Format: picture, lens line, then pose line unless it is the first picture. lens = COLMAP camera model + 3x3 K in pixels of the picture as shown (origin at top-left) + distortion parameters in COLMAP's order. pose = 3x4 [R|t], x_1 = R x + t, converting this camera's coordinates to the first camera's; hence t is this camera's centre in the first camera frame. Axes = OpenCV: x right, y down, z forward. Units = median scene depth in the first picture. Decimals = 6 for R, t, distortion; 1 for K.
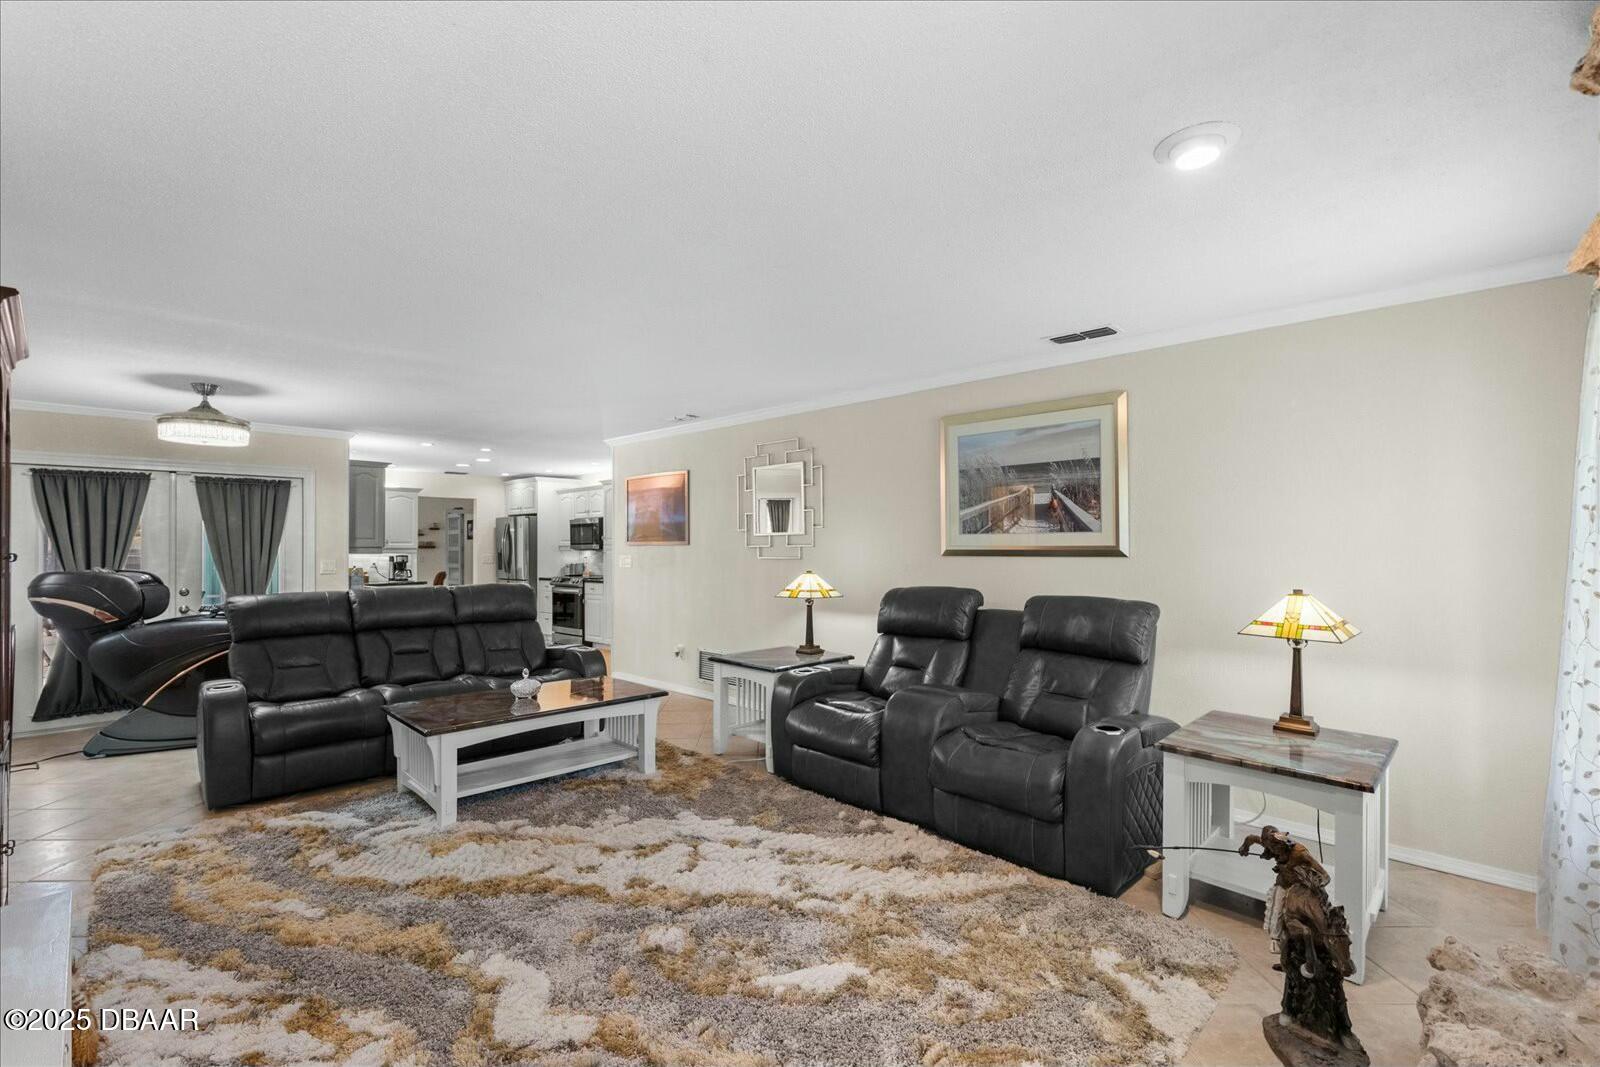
lens RADIAL K [[706.7, 0, 800.0], [0, 706.7, 533.5], [0, 0, 1]] dist [-0.011653, 0.000525]
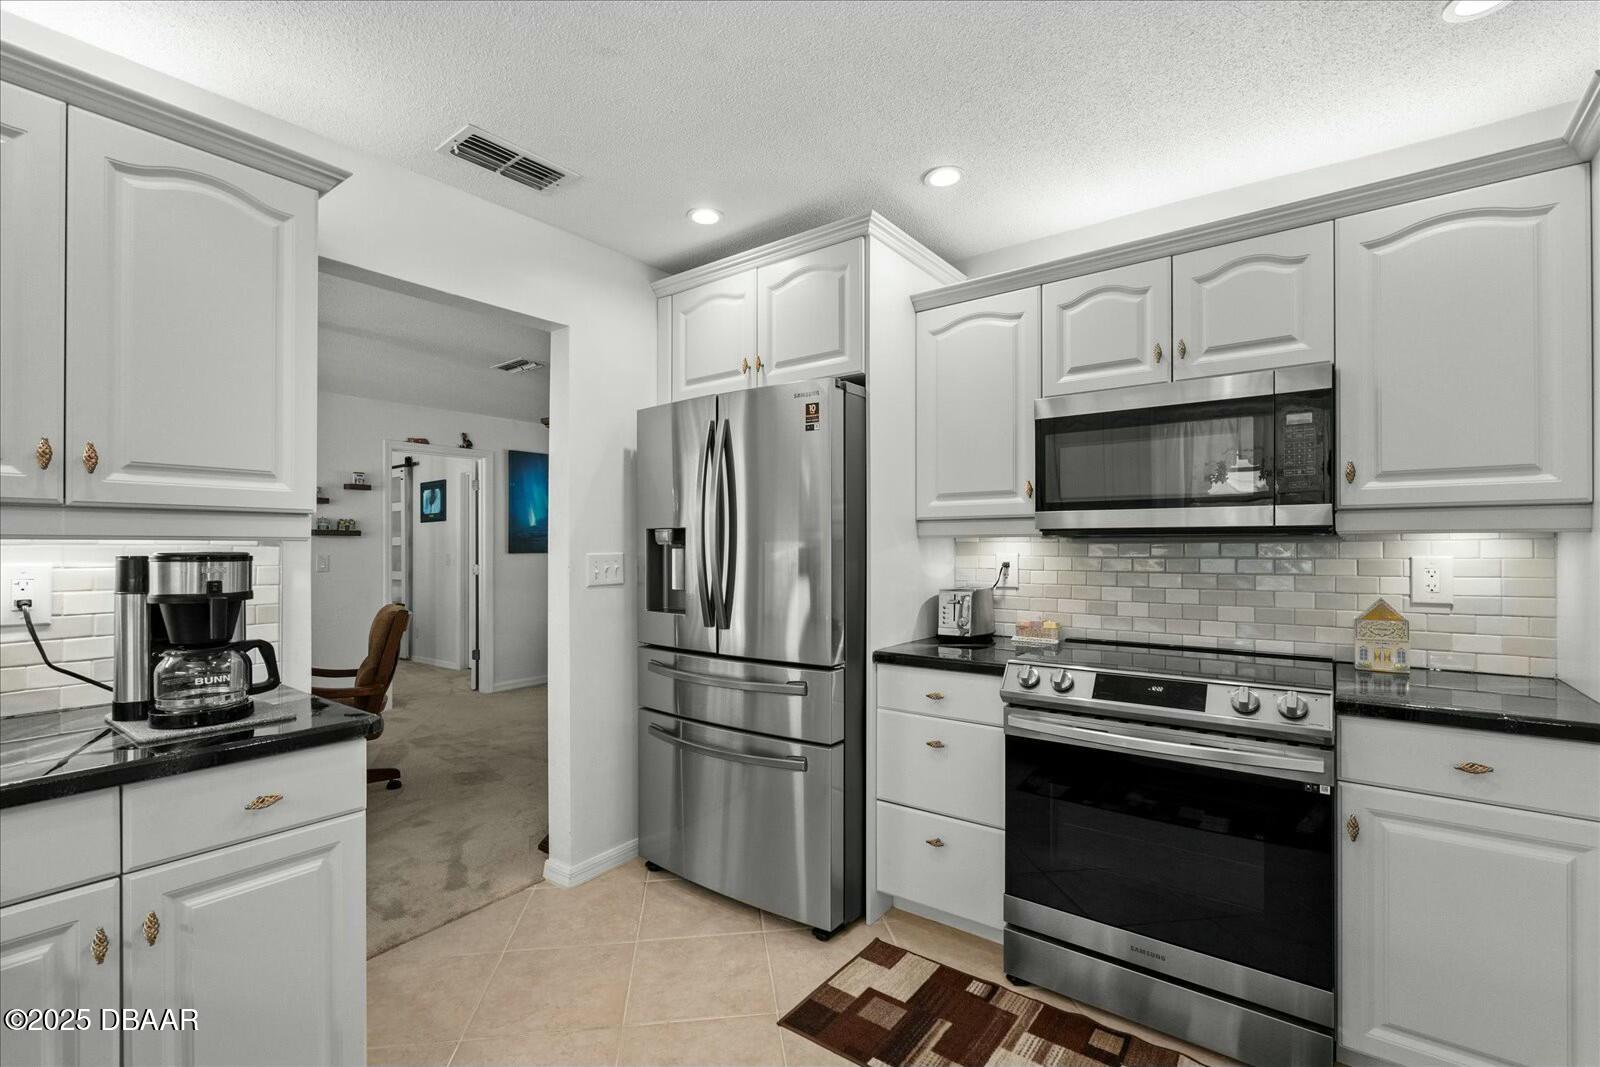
lens RADIAL K [[706.7, 0, 800.0], [0, 706.7, 533.5], [0, 0, 1]] dist [-0.011653, 0.000525]
pose [[0.993733, 0.009605, 0.111364, -0.431415], [-0.009266, 0.999951, -0.003560, 0.025071], [-0.111392, 0.002505, 0.993773, 0.791275]]
